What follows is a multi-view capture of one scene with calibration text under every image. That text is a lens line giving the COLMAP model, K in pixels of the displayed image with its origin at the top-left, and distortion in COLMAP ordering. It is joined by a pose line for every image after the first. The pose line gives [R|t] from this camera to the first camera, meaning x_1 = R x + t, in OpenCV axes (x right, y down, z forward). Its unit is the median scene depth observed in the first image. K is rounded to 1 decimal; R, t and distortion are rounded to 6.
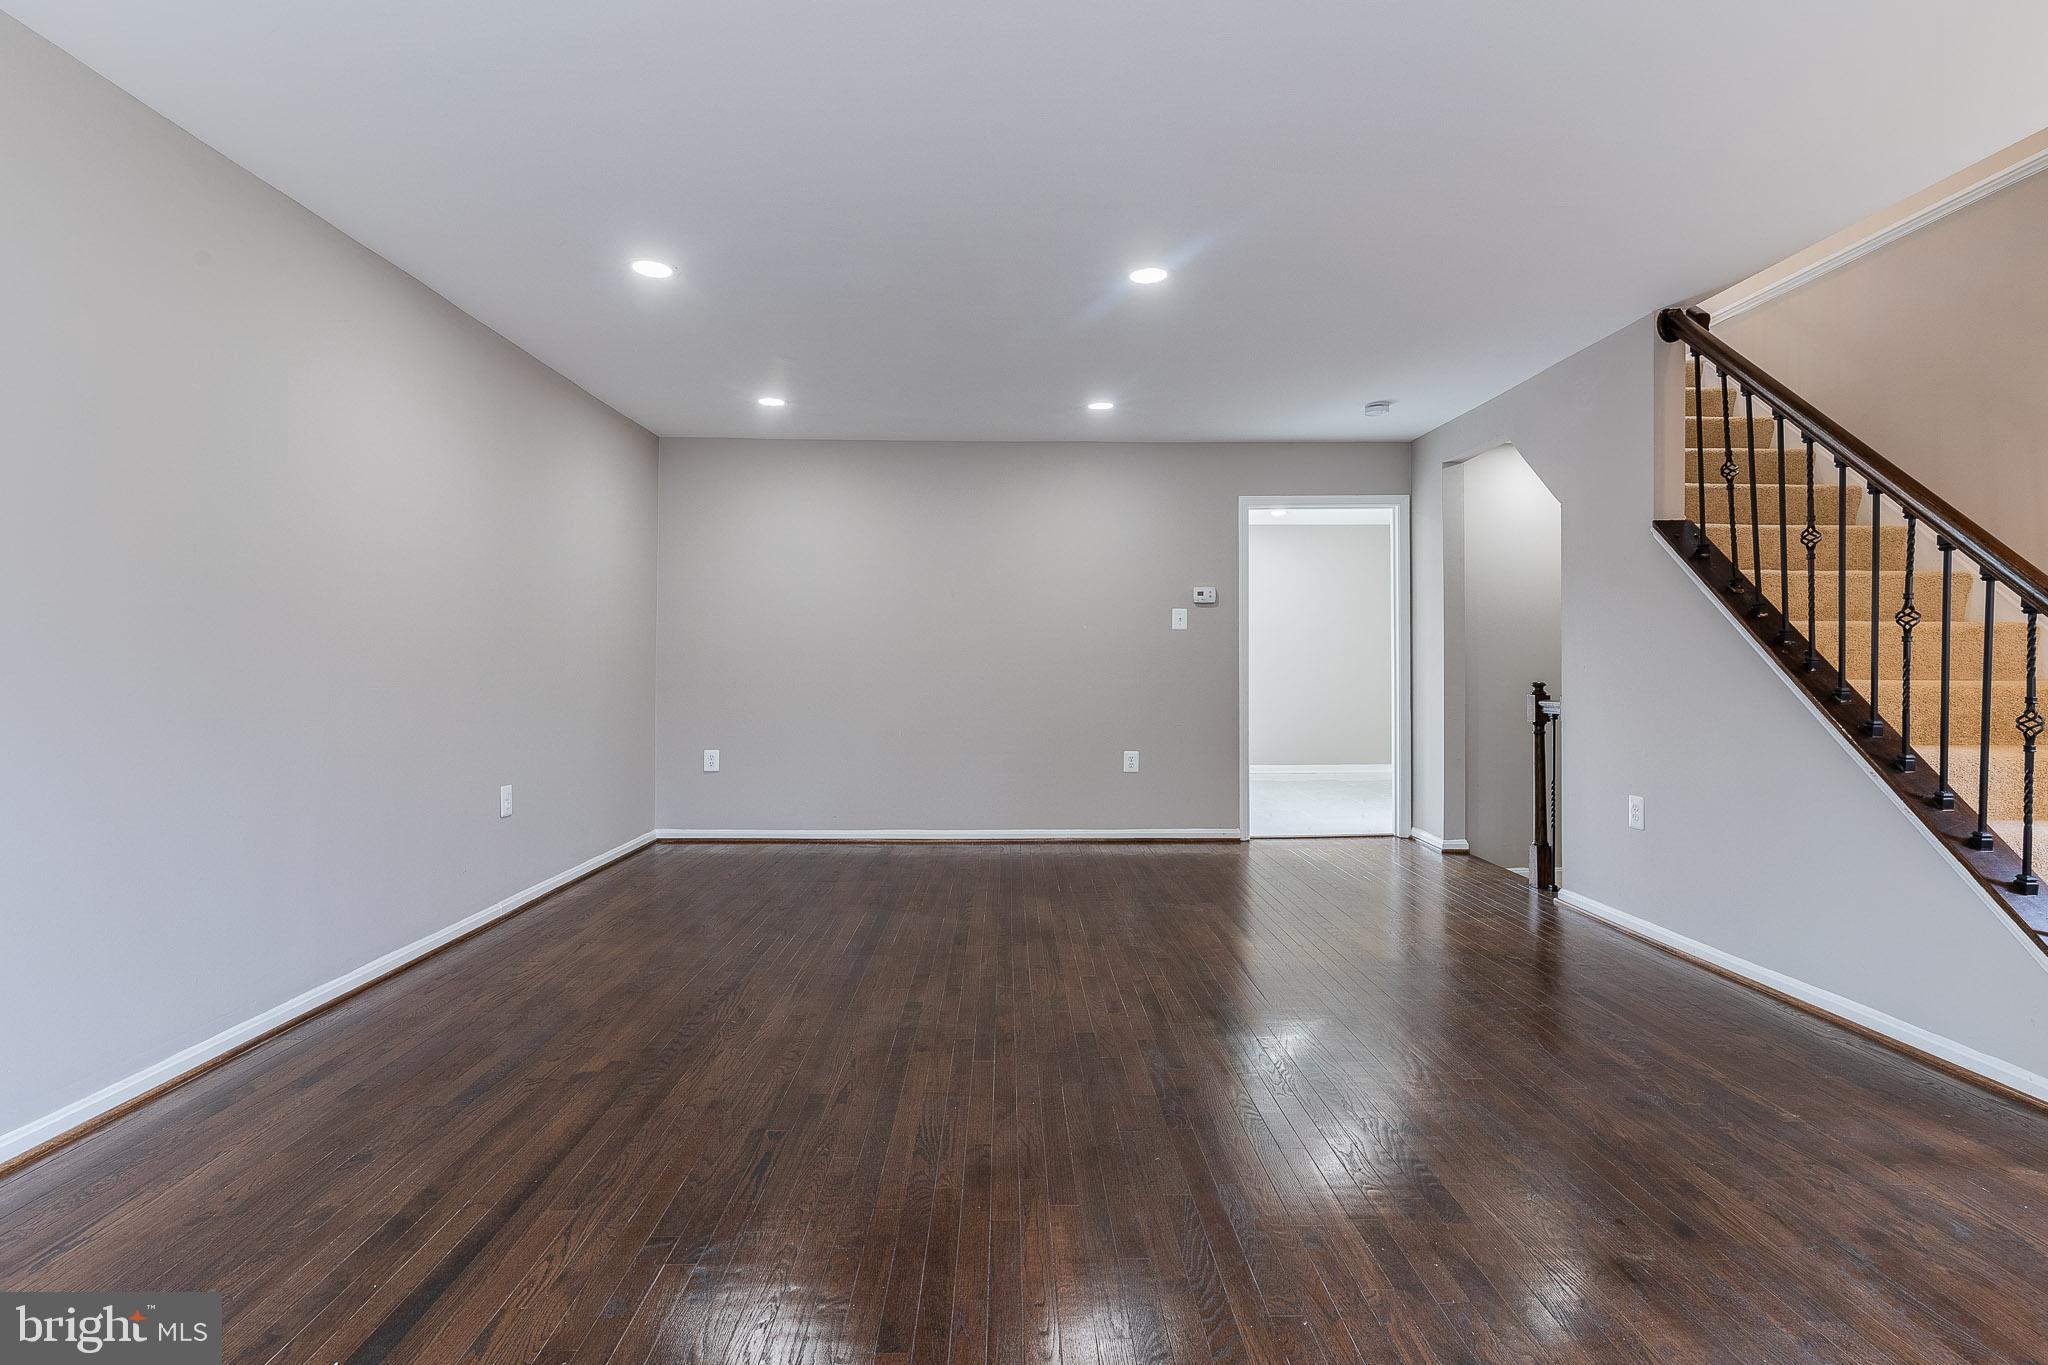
lens RADIAL K [[986.9, 0, 1021.1], [0, 986.9, 659.5], [0, 0, 1]] dist [0.000301, 0.000258]
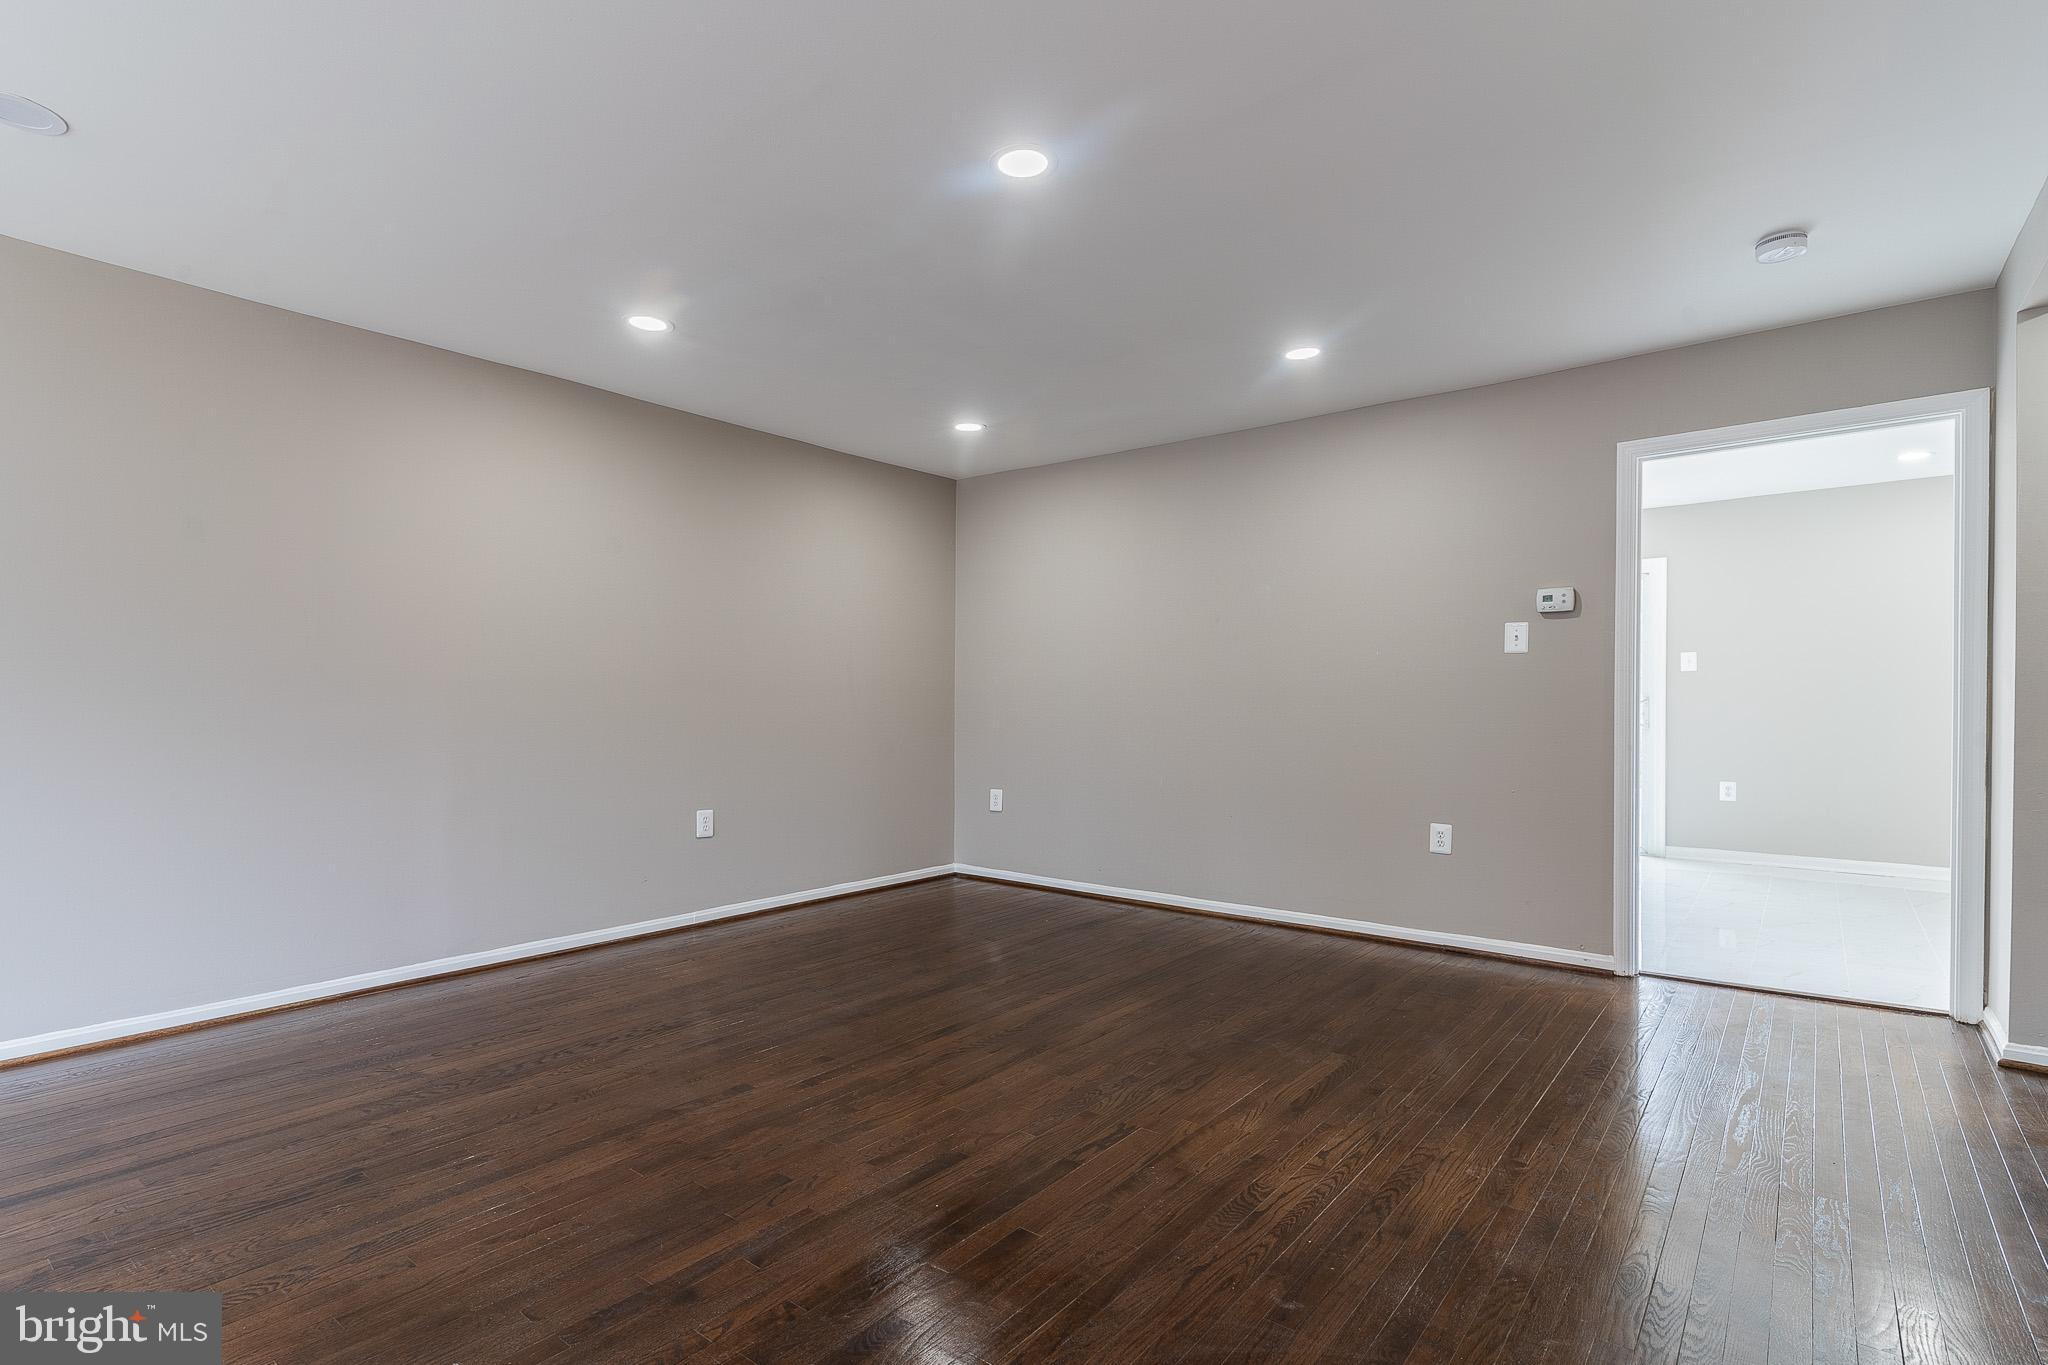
lens RADIAL K [[994.6, 0, 1019.9], [0, 994.6, 713.9], [0, 0, 1]] dist [0.001875, 0.000193]
pose [[0.772549, 0.008993, -0.634891, 0.425088], [0.001239, 0.999876, 0.015671, 0.000936], [0.634954, -0.012894, 0.772443, 0.313557]]
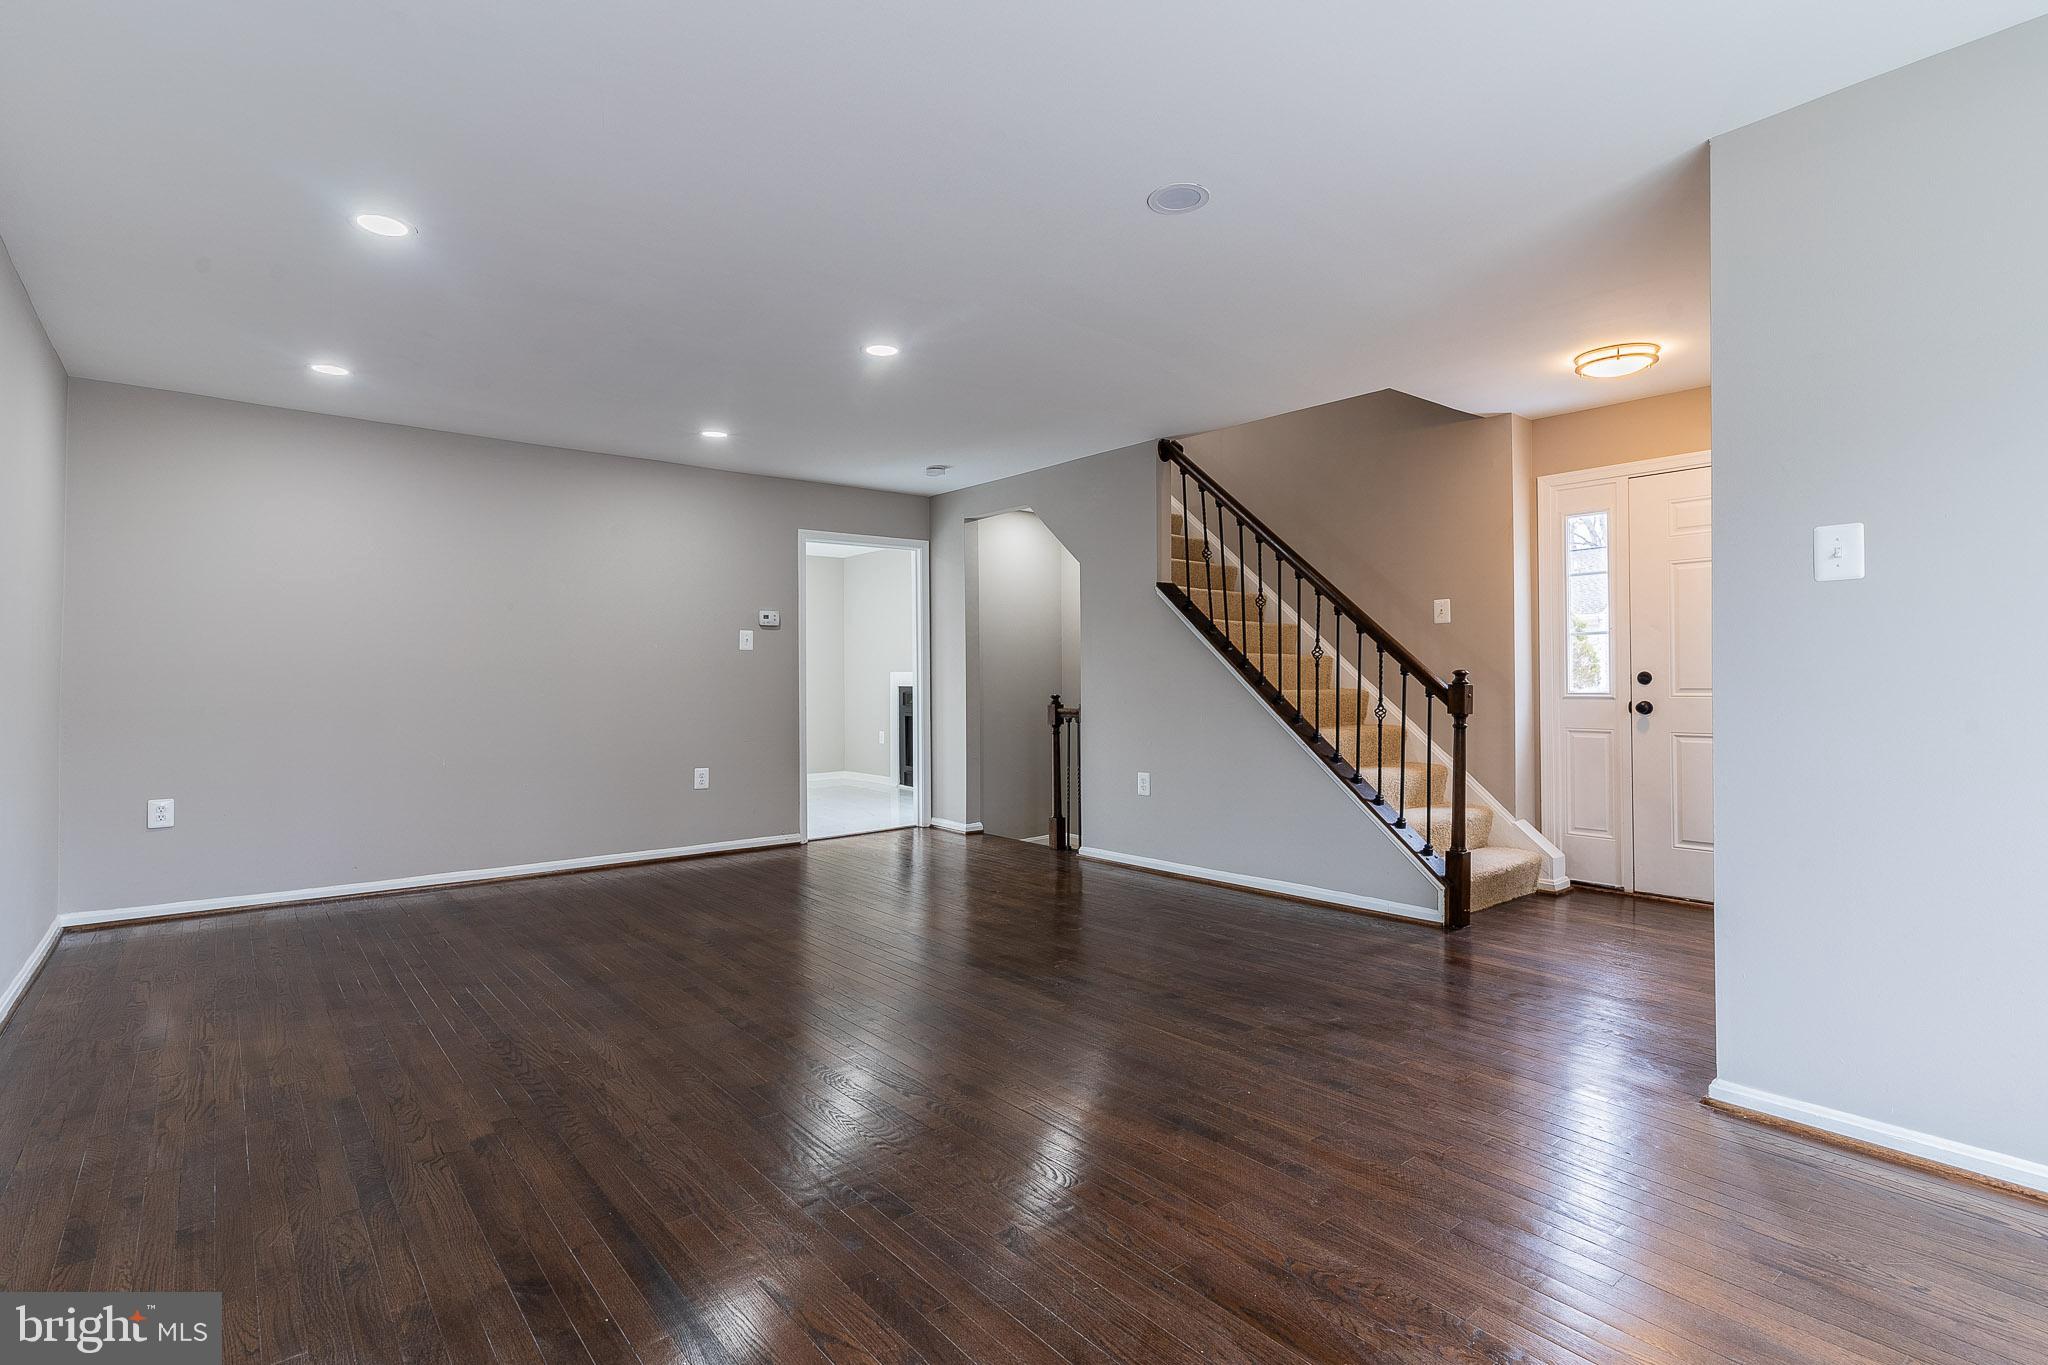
lens RADIAL K [[985.4, 0, 1021.7], [0, 985.4, 672.4], [0, 0, 1]] dist [-0.001435, 0.000285]
pose [[0.782785, 0.000931, 0.622292, -0.337247], [0.002180, 0.999989, -0.004239, -0.001947], [-0.622289, 0.004675, 0.782774, -0.010170]]
